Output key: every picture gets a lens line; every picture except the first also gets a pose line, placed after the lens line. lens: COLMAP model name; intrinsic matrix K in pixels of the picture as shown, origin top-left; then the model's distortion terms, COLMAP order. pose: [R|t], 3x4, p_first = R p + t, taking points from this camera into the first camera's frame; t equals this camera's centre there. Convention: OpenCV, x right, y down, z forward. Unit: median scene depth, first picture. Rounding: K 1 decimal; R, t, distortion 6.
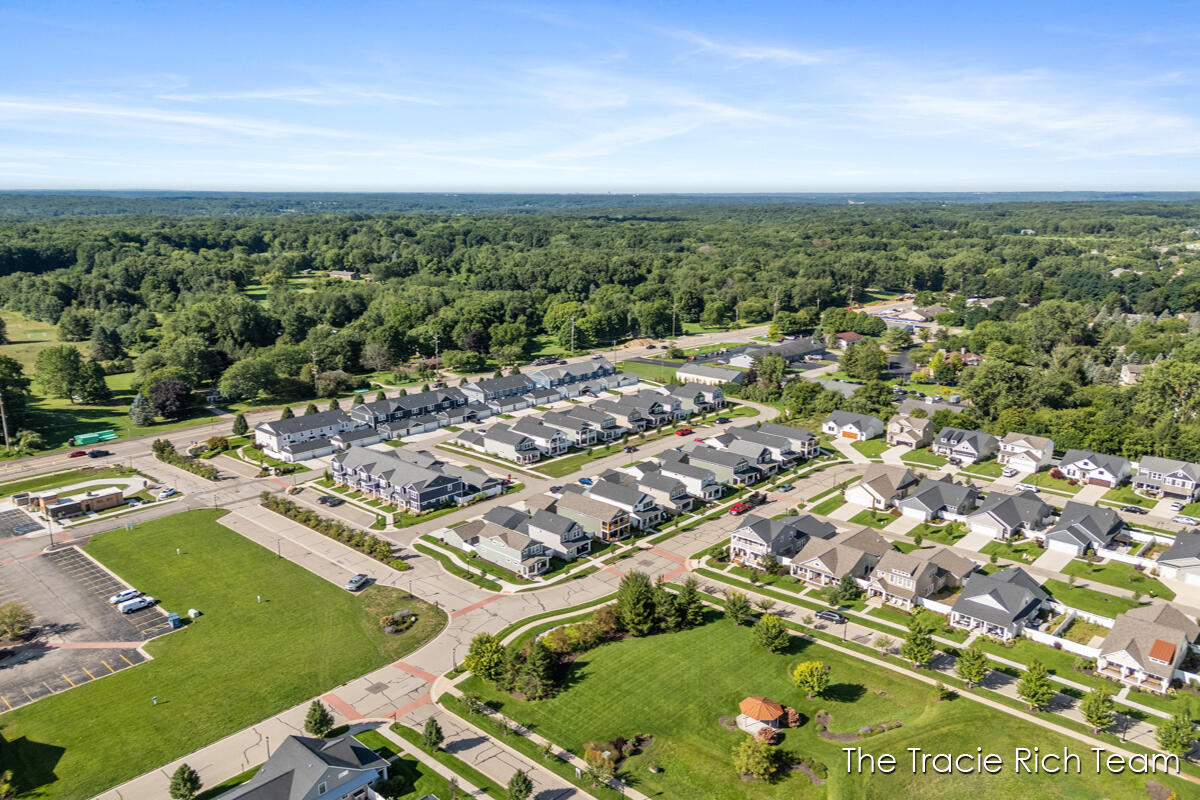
lens RADIAL K [[902.2, 0, 600.0], [0, 902.2, 400.0], [0, 0, 1]] dist [0.106357, -0.139032]
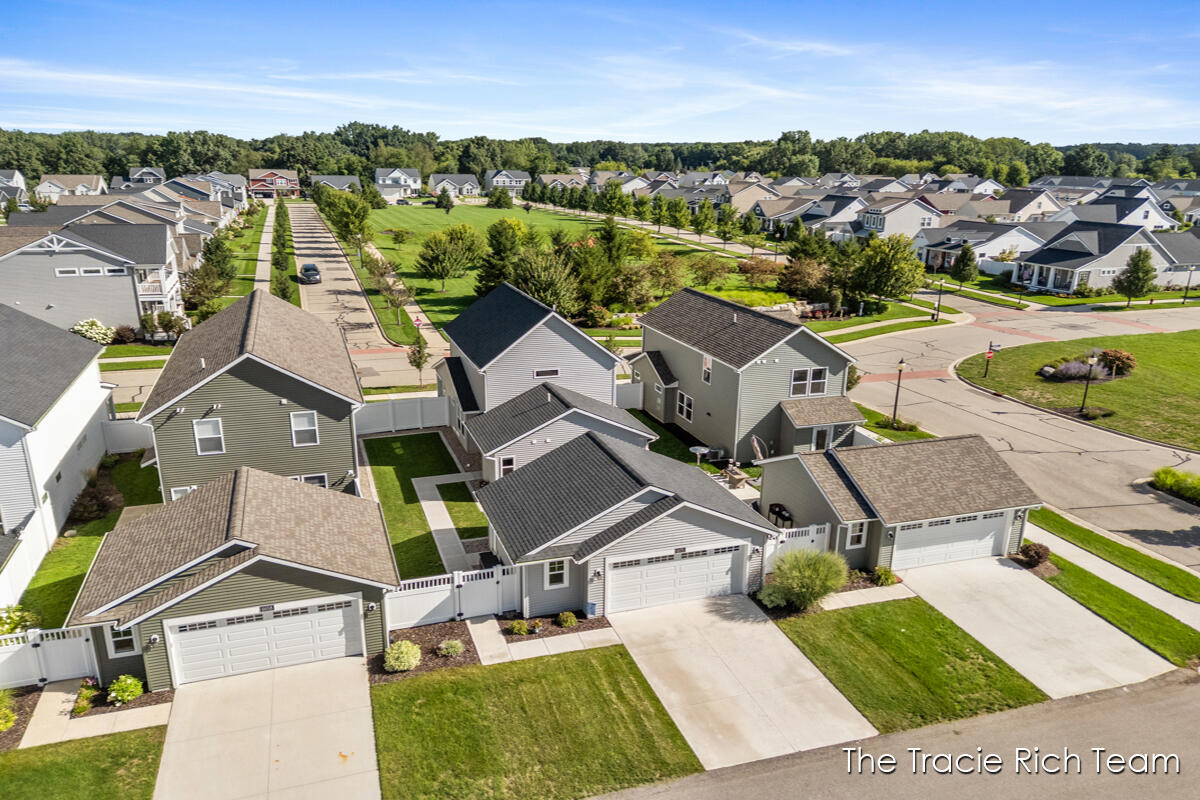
lens RADIAL K [[879.6, 0, 598.4], [0, 879.6, 426.9], [0, 0, 1]] dist [0.096347, -0.109627]
pose [[-0.880753, -0.152033, 0.448509, -0.161910], [0.095362, 0.870732, 0.482422, 0.040257], [-0.463876, 0.467665, -0.752402, 1.078030]]
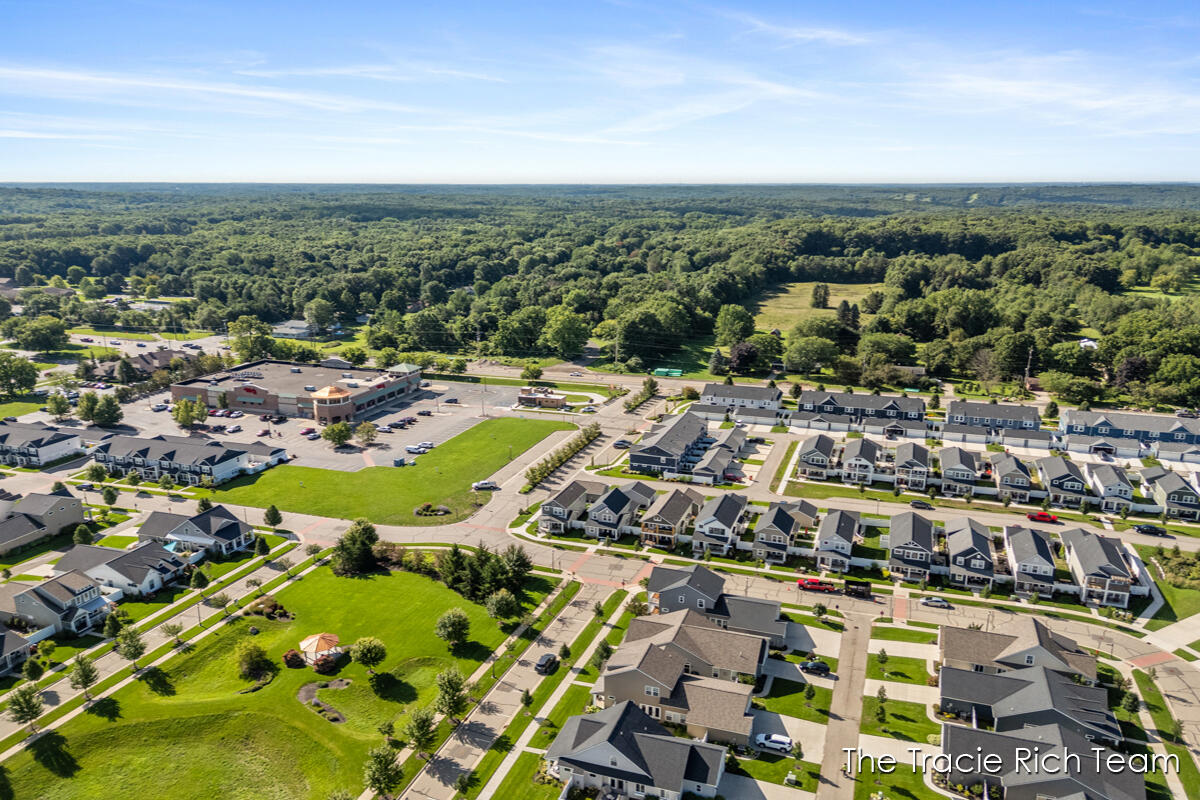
lens RADIAL K [[879.6, 0, 598.4], [0, 879.6, 426.9], [0, 0, 1]] dist [0.096347, -0.109627]
pose [[0.402417, 0.244957, -0.882075, 0.745097], [-0.207920, 0.962811, 0.172522, -0.110199], [0.891532, 0.113975, 0.438383, 0.487182]]
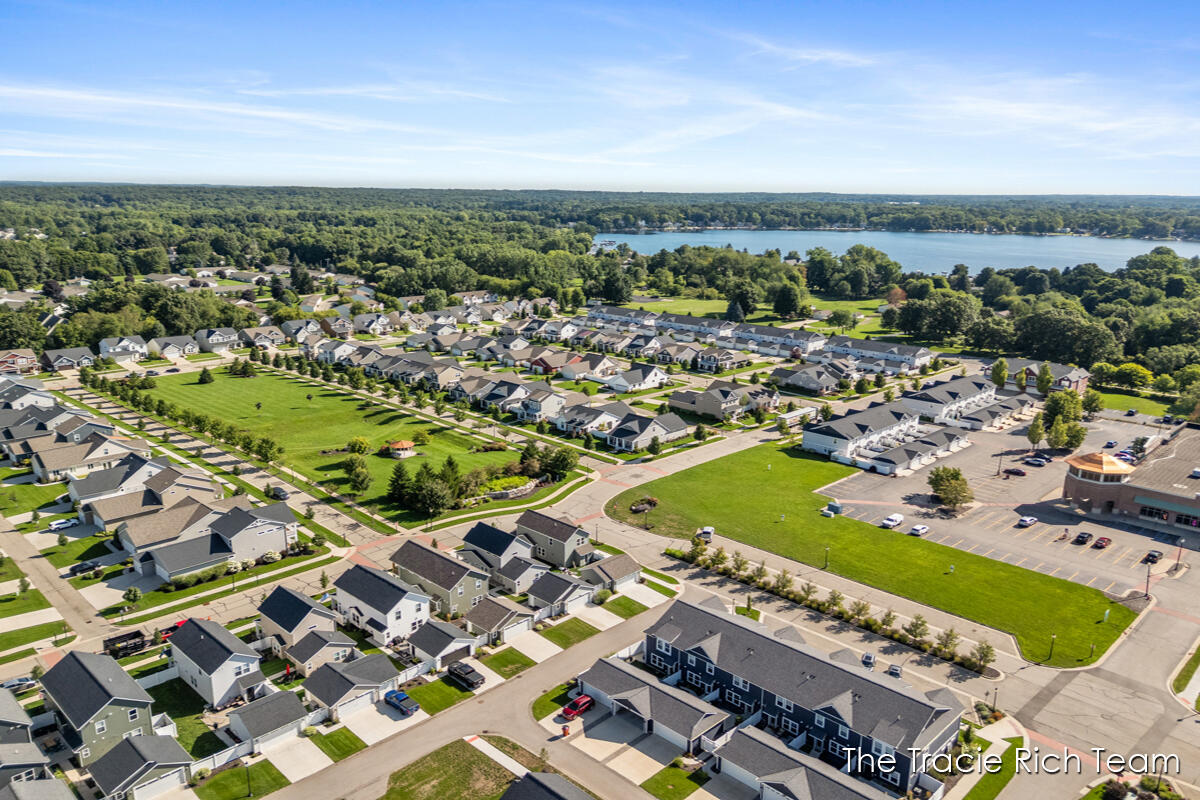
lens RADIAL K [[879.6, 0, 598.4], [0, 879.6, 426.9], [0, 0, 1]] dist [0.096347, -0.109627]
pose [[-0.999648, -0.018178, 0.019305, -0.138310], [-0.006848, 0.880312, 0.474345, -0.295556], [-0.025617, 0.474046, -0.880127, 1.493584]]
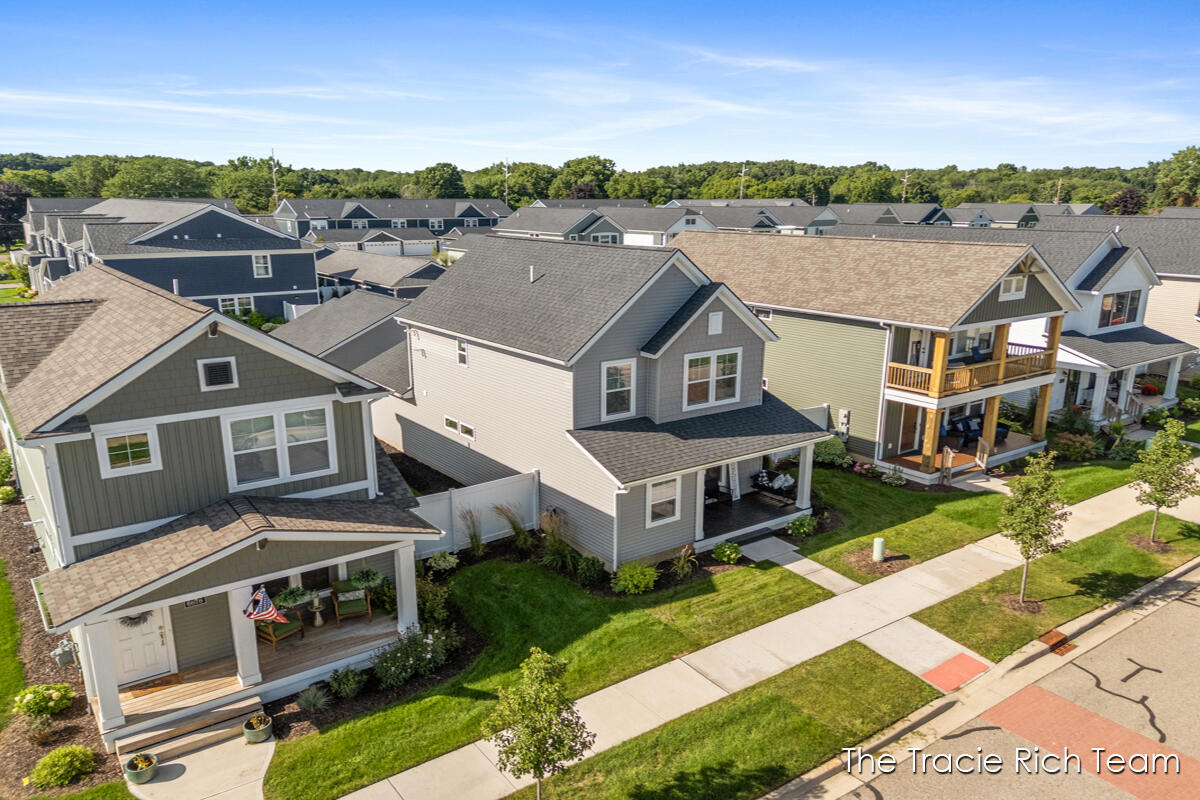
lens RADIAL K [[879.6, 0, 598.4], [0, 879.6, 426.9], [0, 0, 1]] dist [0.096347, -0.109627]
pose [[0.982183, 0.051209, -0.180817, -0.016873], [-0.045778, 0.998370, 0.034087, 0.136403], [0.182267, -0.025203, 0.982926, 0.785517]]
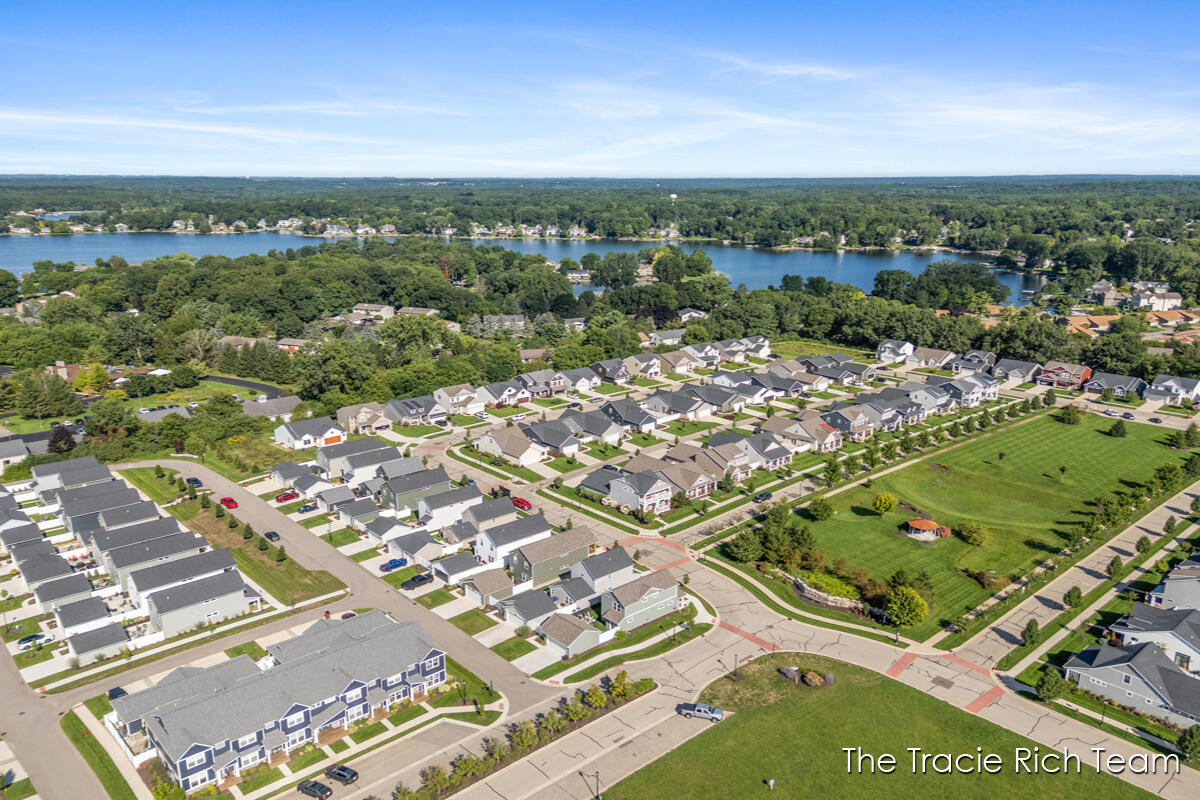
lens RADIAL K [[902.2, 0, 600.0], [0, 902.2, 400.0], [0, 0, 1]] dist [0.106357, -0.139032]
pose [[0.089745, -0.241566, 0.966225, -0.774647], [0.227948, 0.949371, 0.216180, -0.182564], [-0.969528, 0.200848, 0.140266, 0.773729]]
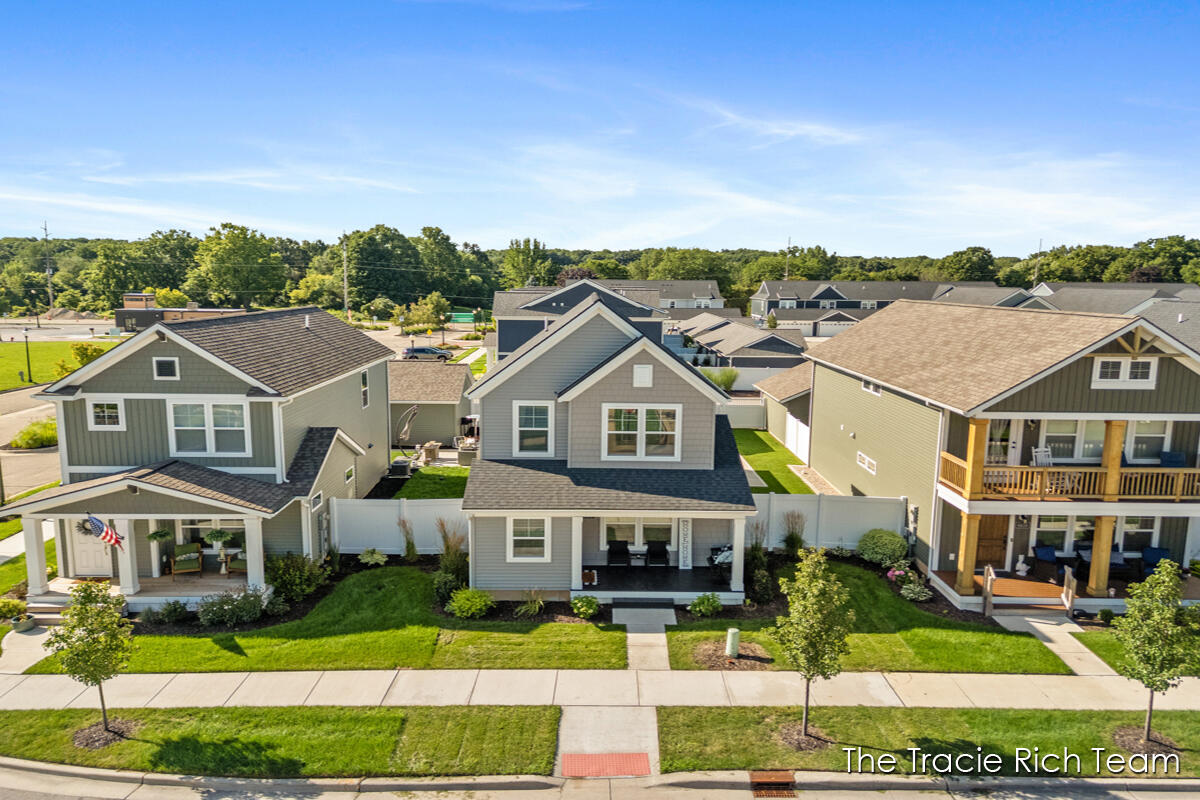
lens RADIAL K [[882.7, 0, 600.0], [0, 882.7, 400.0], [0, 0, 1]] dist [0.073772, -0.069899]
pose [[0.689913, 0.109062, -0.715630, 0.052840], [-0.175696, 0.984254, -0.019383, 0.132428], [0.702247, 0.139106, 0.698211, 0.818234]]
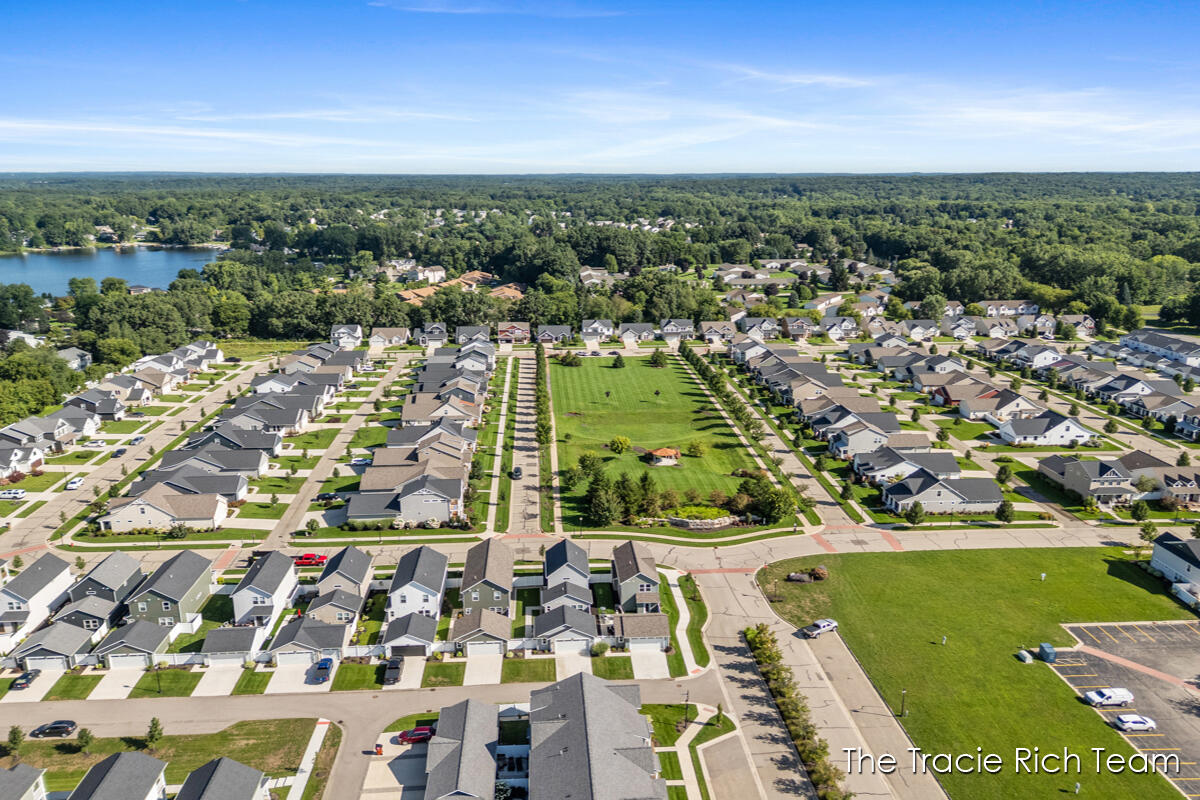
lens RADIAL K [[918.0, 0, 600.0], [0, 918.0, 400.0], [0, 0, 1]] dist [0.097334, -0.125974]
pose [[-0.731294, -0.165393, 0.661706, -0.525476], [0.155571, 0.904134, 0.397919, -0.277562], [-0.664084, 0.393938, -0.635457, 1.307063]]
